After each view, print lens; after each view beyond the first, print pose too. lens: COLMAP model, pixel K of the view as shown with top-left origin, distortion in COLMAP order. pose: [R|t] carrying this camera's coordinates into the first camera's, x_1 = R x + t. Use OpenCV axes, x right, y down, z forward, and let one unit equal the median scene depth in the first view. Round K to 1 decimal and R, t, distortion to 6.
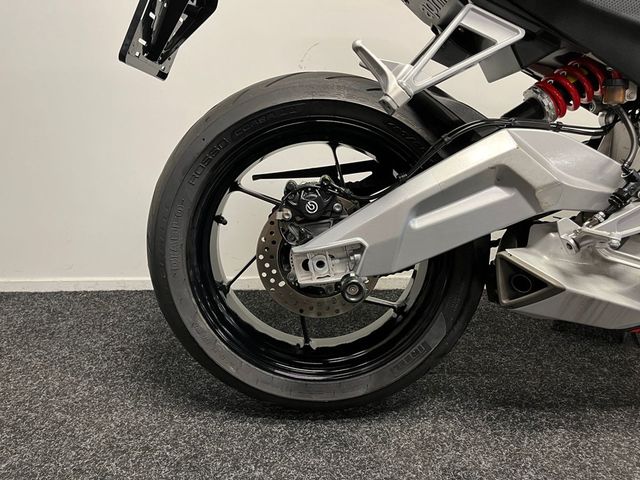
lens RADIAL K [[481.6, 0, 318.5], [0, 481.6, 241.2], [0, 0, 1]] dist [0.090784, -0.117809]
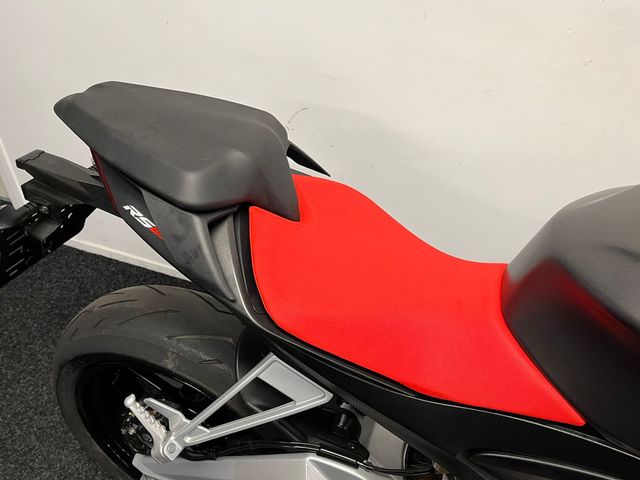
lens RADIAL K [[481.6, 0, 318.5], [0, 481.6, 241.2], [0, 0, 1]] dist [0.090784, -0.117809]
pose [[0.932986, 0.255913, -0.253073, 0.513287], [-0.126801, 0.891786, 0.434327, -0.993635], [0.336837, -0.373131, 0.864473, 0.313970]]
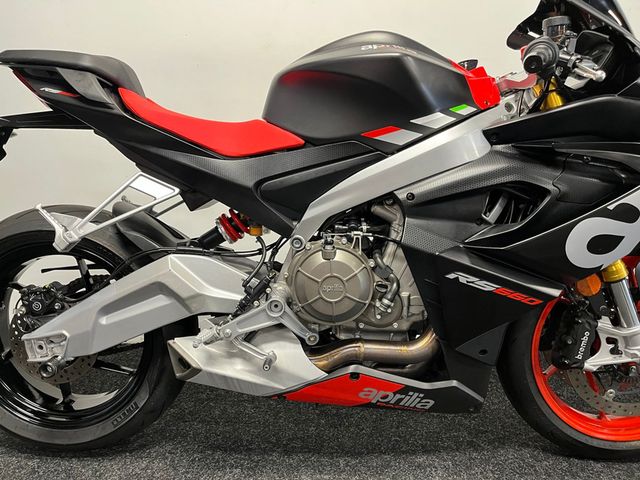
lens RADIAL K [[481.6, 0, 318.5], [0, 481.6, 241.2], [0, 0, 1]] dist [0.090784, -0.117809]
pose [[0.999119, 0.013373, -0.039776, 0.838081], [-0.015180, 0.998850, -0.045478, -0.202492], [0.039122, 0.046042, 0.998173, -0.394073]]
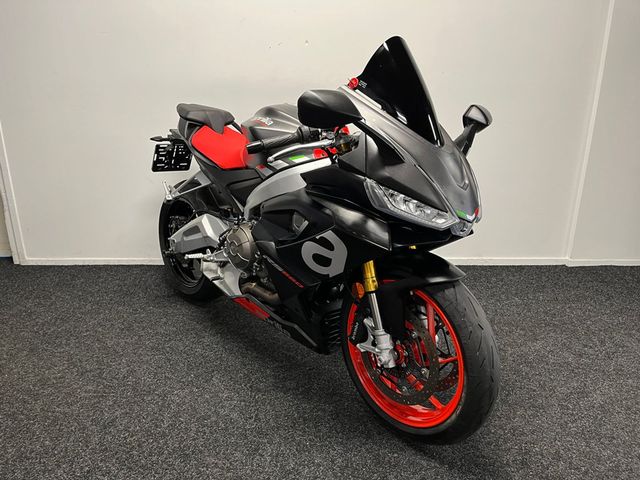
lens RADIAL K [[481.6, 0, 318.5], [0, 481.6, 241.2], [0, 0, 1]] dist [0.090784, -0.117809]
pose [[0.655406, 0.239526, -0.716289, 2.744755], [-0.194367, 0.969928, 0.146496, -0.589404], [0.729839, 0.043209, 0.682252, -0.421224]]
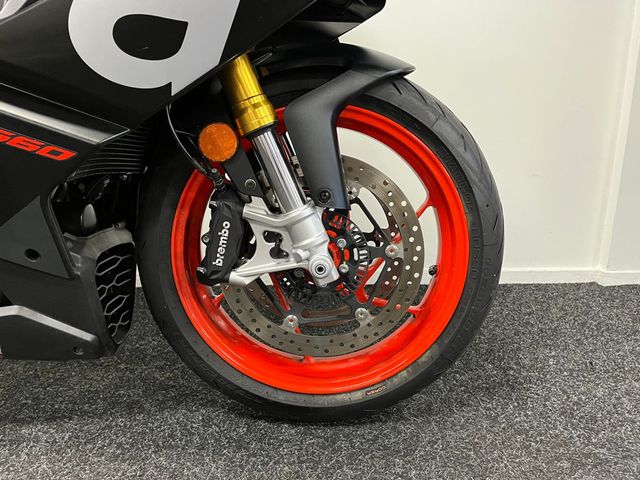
lens RADIAL K [[481.6, 0, 318.5], [0, 481.6, 241.2], [0, 0, 1]] dist [0.090784, -0.117809]
pose [[1.000000, -0.000808, 0.000381, 1.703278], [0.000804, 0.999929, 0.011915, 0.002271], [-0.000391, -0.011915, 0.999929, 0.172090]]
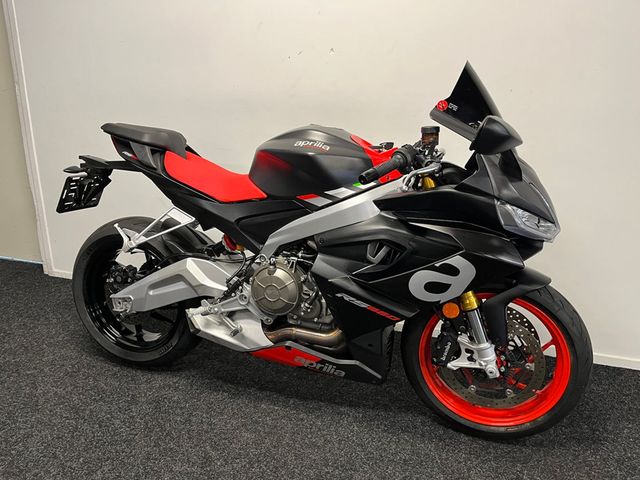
lens RADIAL K [[481.6, 0, 318.5], [0, 481.6, 241.2], [0, 0, 1]] dist [0.090784, -0.117809]
pose [[0.948150, 0.113093, -0.297022, 1.576951], [-0.099180, 0.993164, 0.061553, -0.490856], [0.301953, -0.028903, 0.952885, -0.971324]]
